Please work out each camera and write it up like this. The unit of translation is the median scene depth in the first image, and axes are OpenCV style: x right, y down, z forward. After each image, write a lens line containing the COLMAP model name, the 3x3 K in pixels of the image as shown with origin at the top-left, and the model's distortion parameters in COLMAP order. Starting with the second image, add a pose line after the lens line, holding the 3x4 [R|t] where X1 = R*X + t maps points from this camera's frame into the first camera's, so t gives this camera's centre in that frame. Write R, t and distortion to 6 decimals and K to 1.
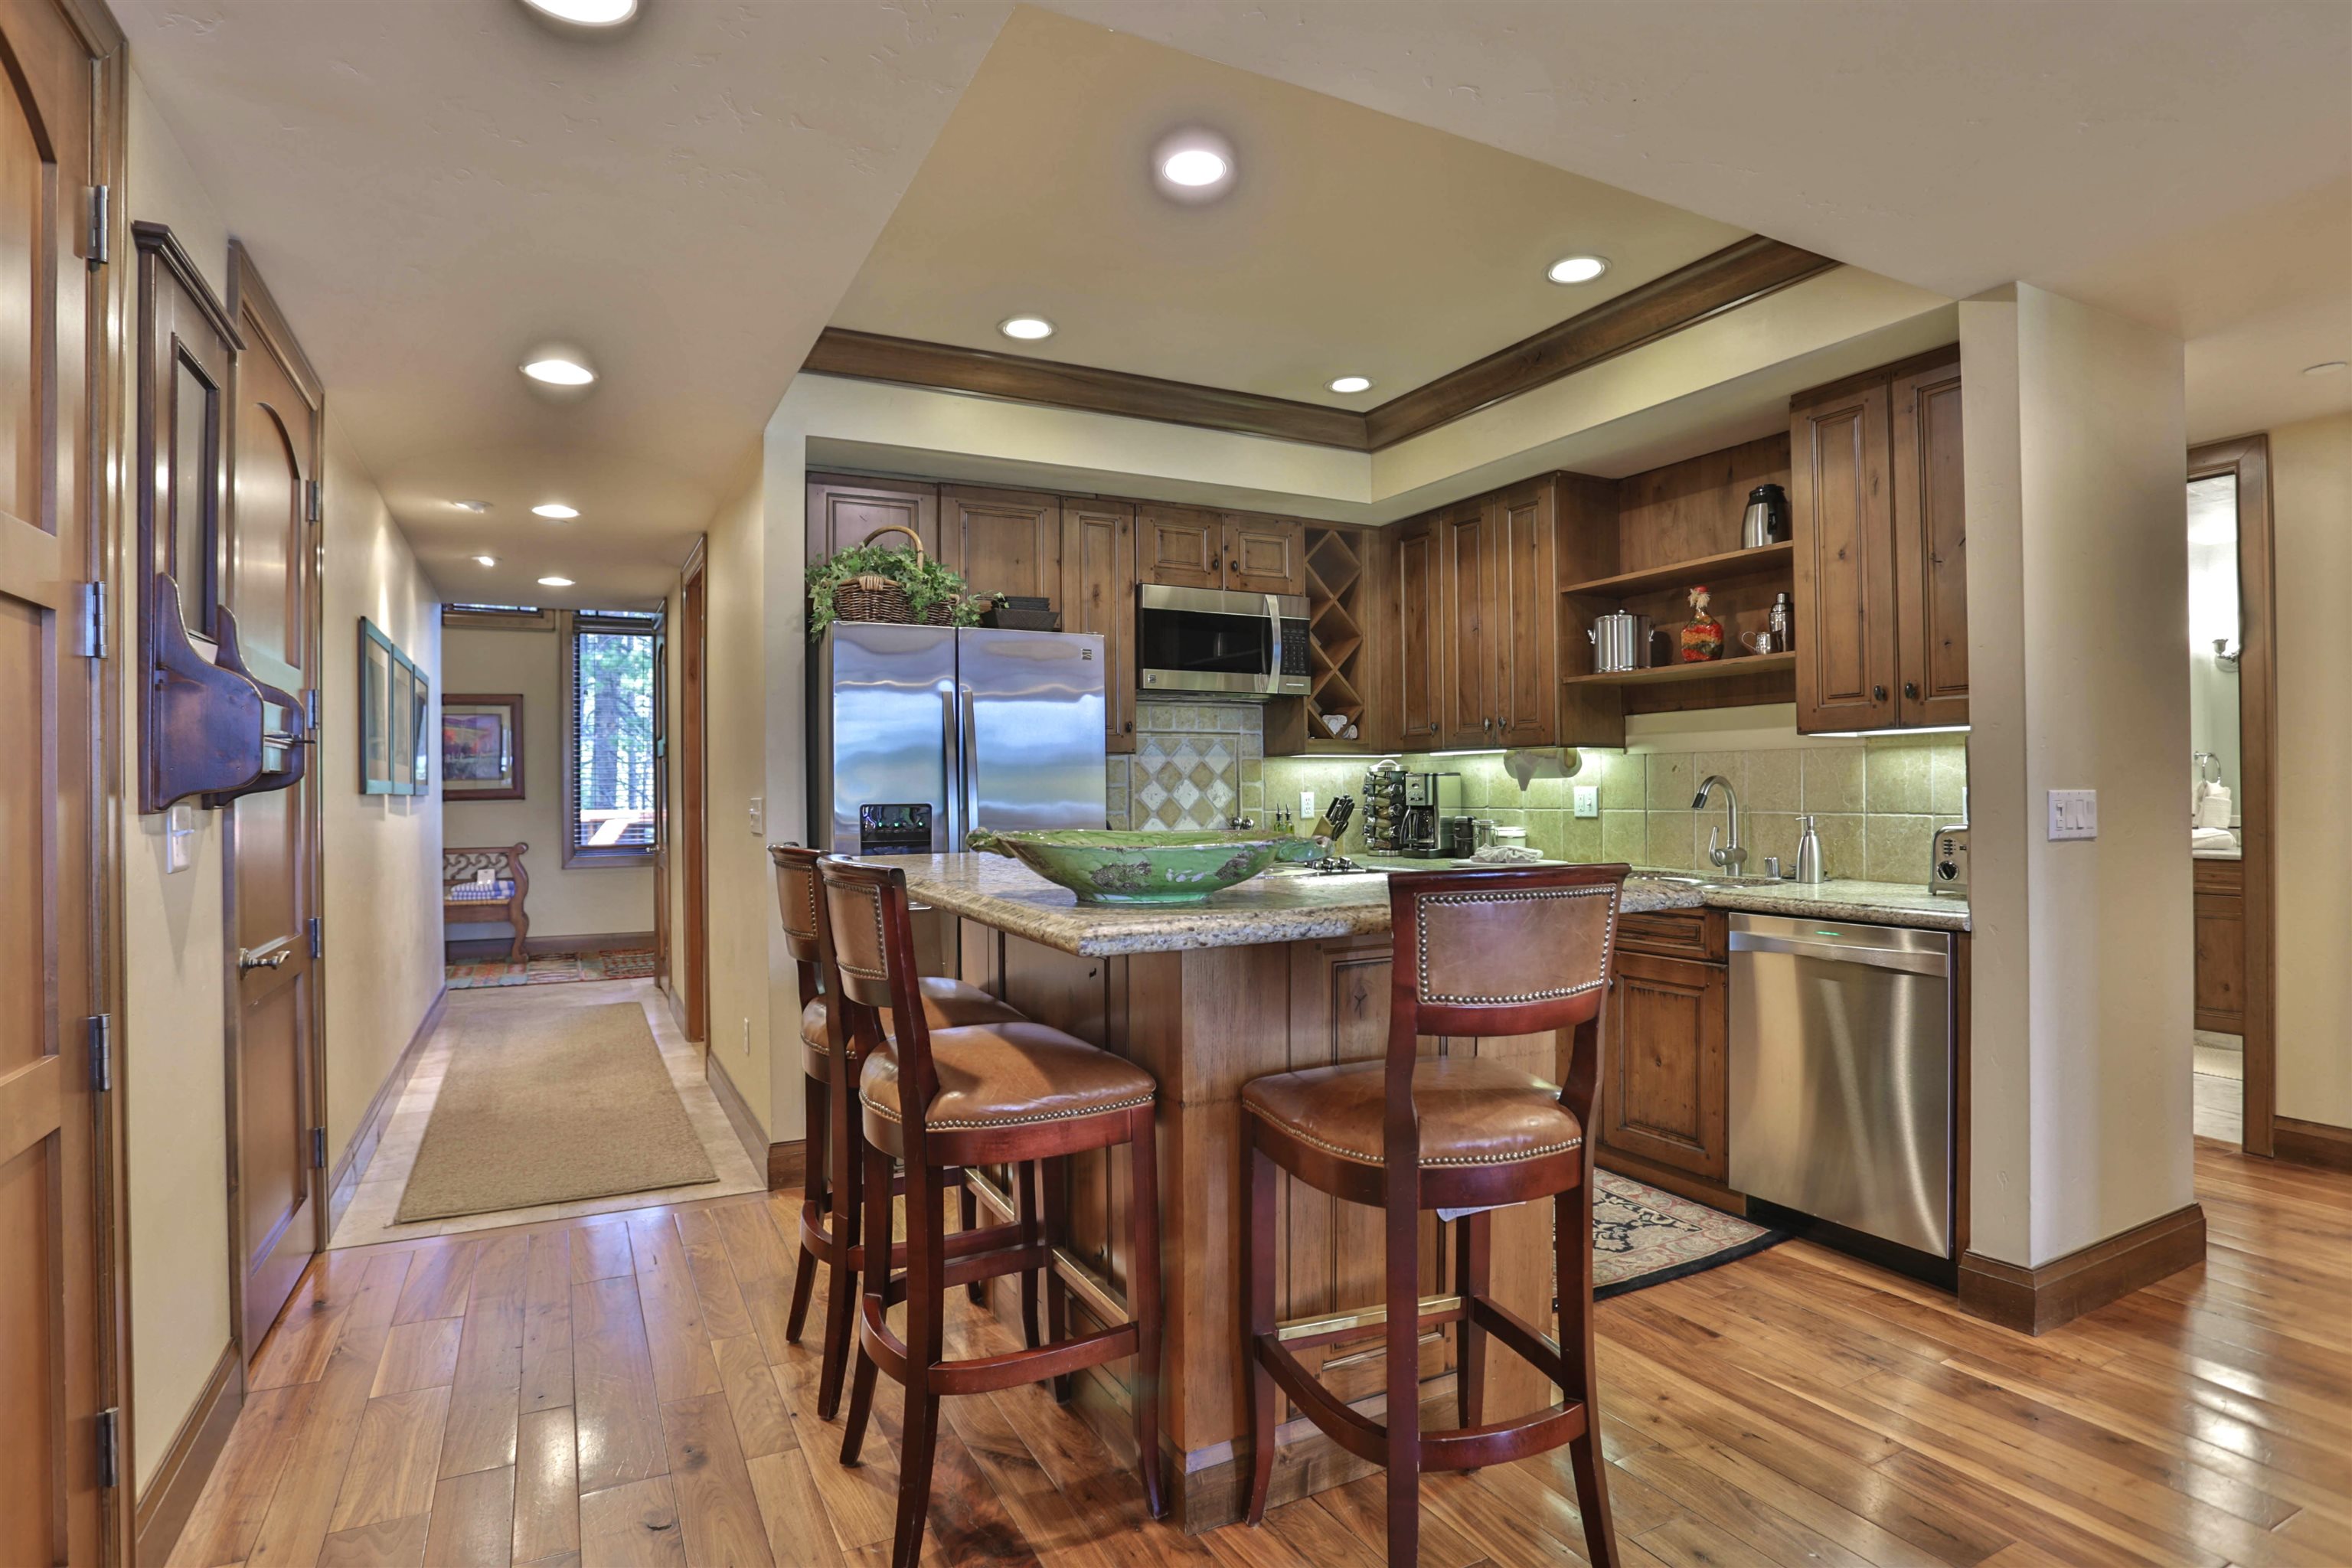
lens RADIAL K [[1210.0, 0, 1155.9], [0, 1210.0, 783.3], [0, 0, 1]] dist [-0.075557, 0.025600]
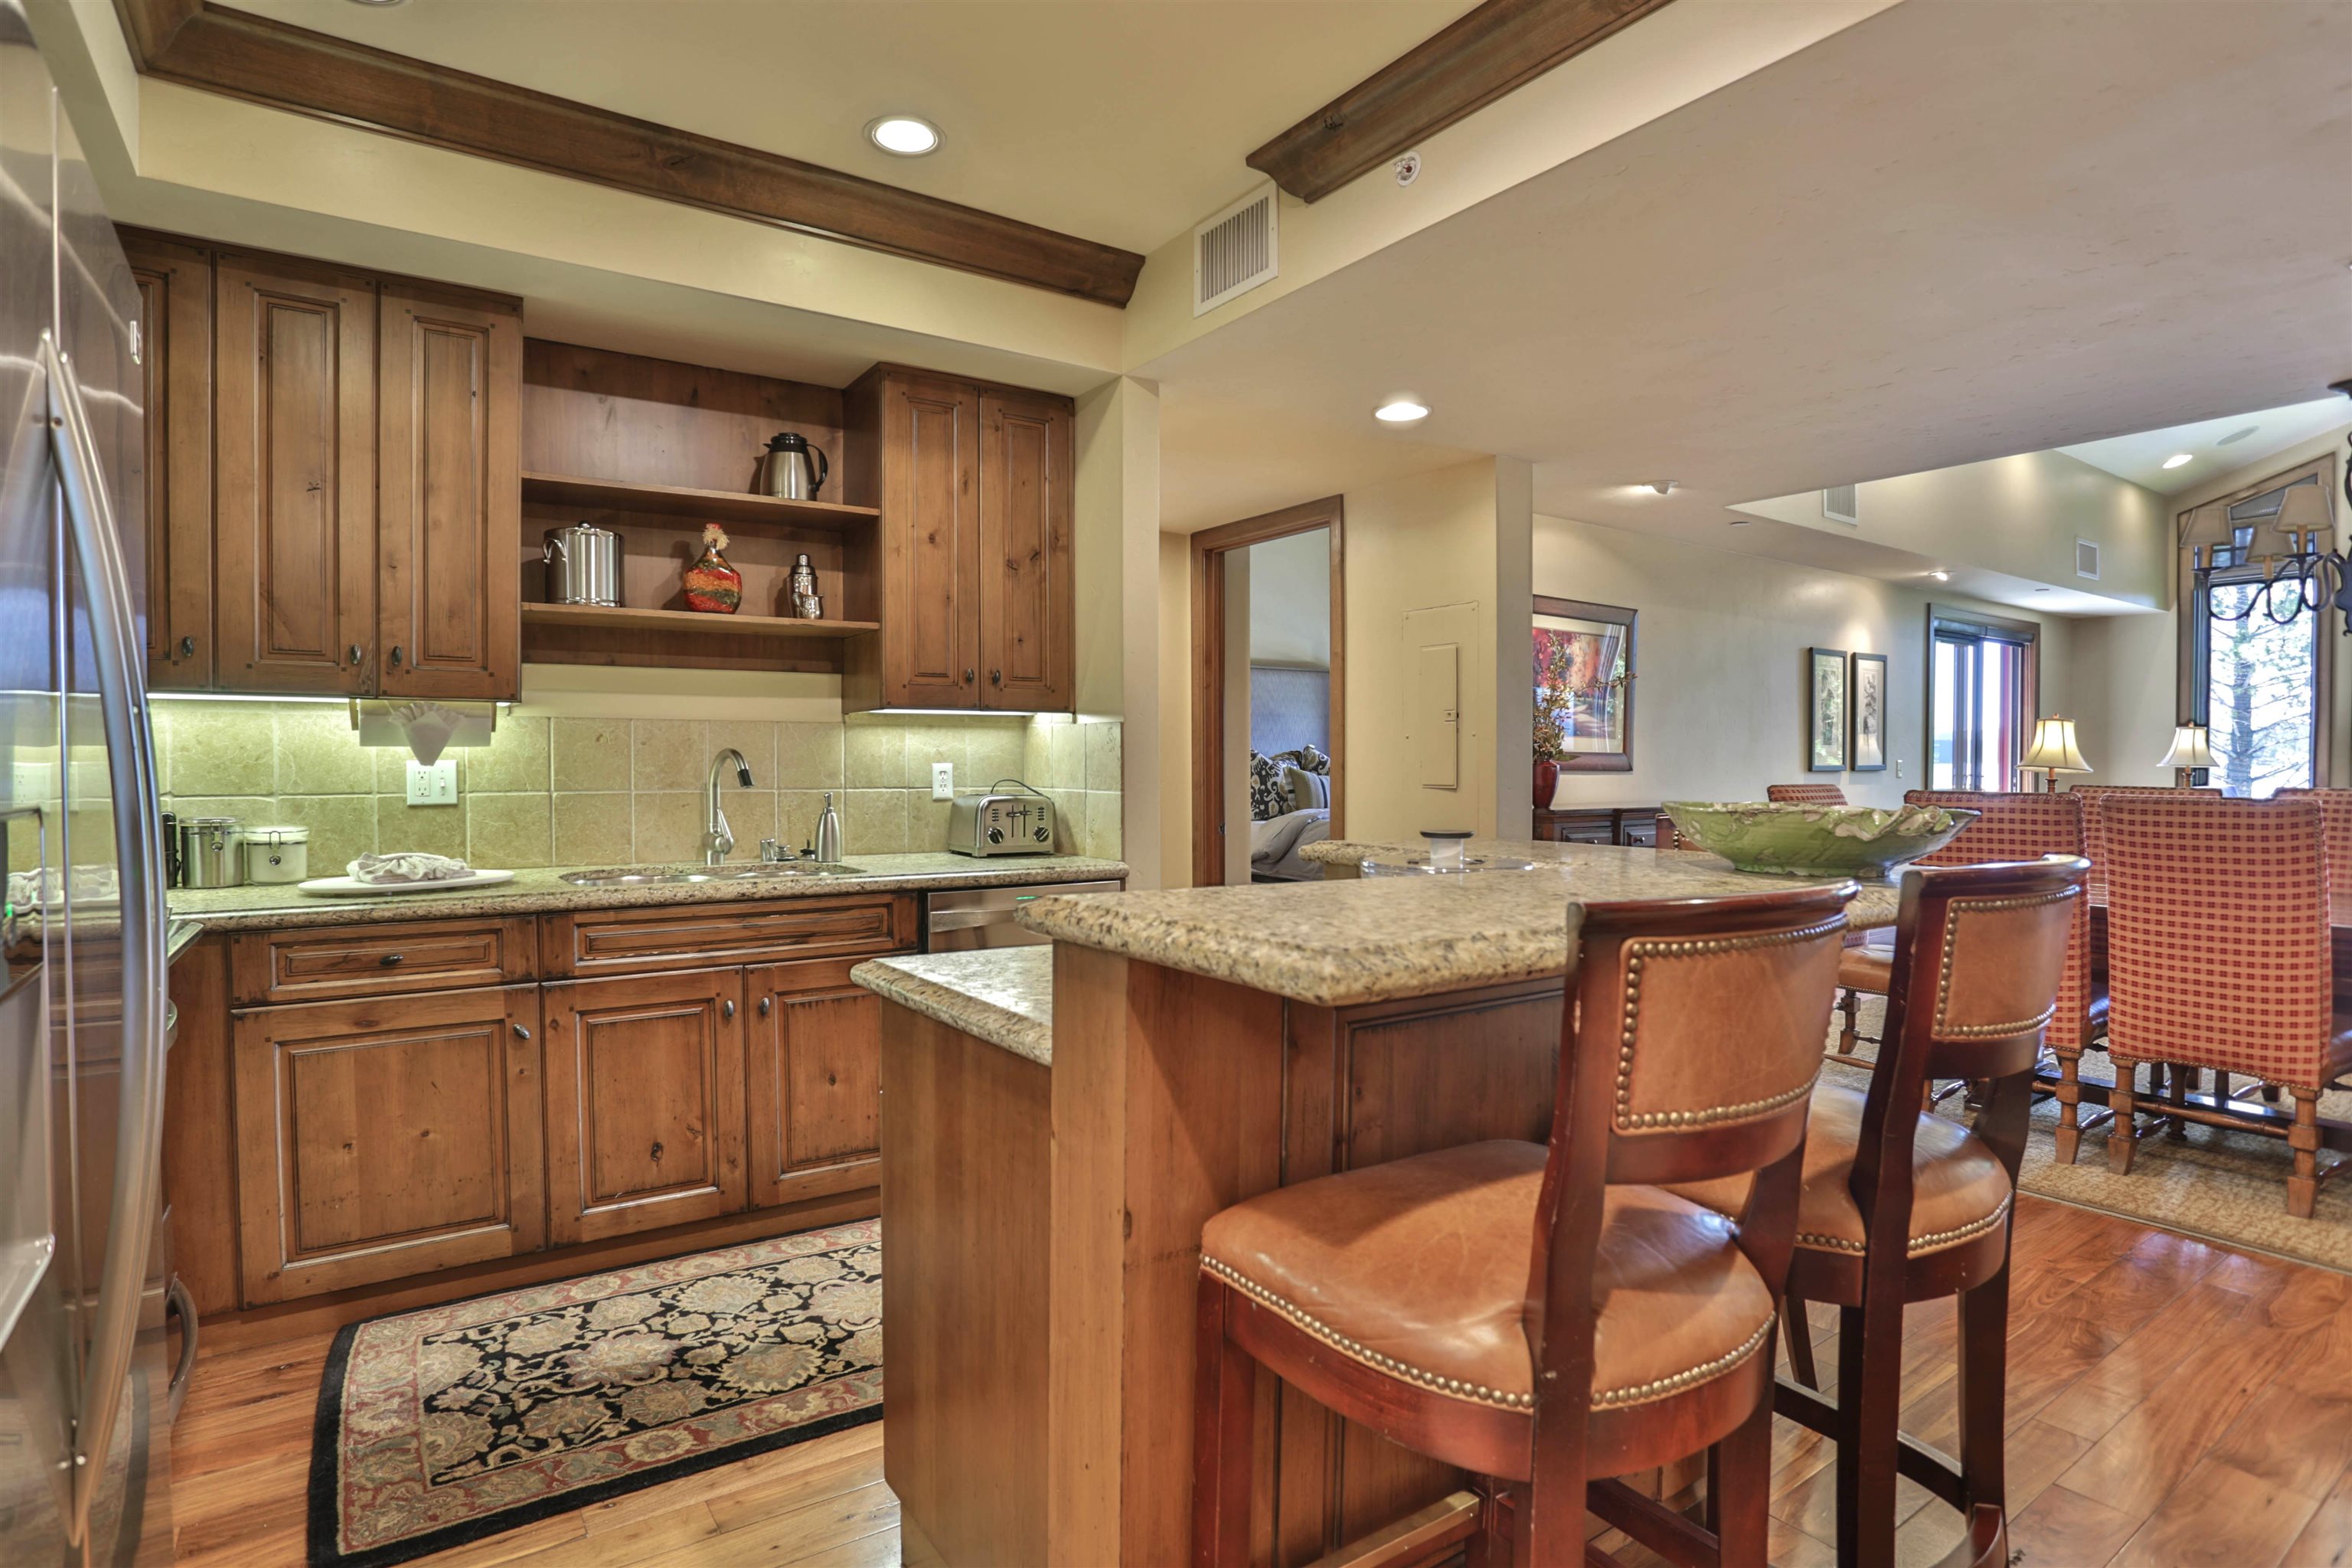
lens RADIAL K [[1210.0, 0, 1174.0], [0, 1210.0, 789.4], [0, 0, 1]] dist [-0.075557, 0.025600]
pose [[-0.167722, -0.012677, 0.985753, -0.353855], [-0.001108, 0.999919, 0.012671, 0.009400], [-0.985834, 0.001033, -0.167722, 0.675443]]
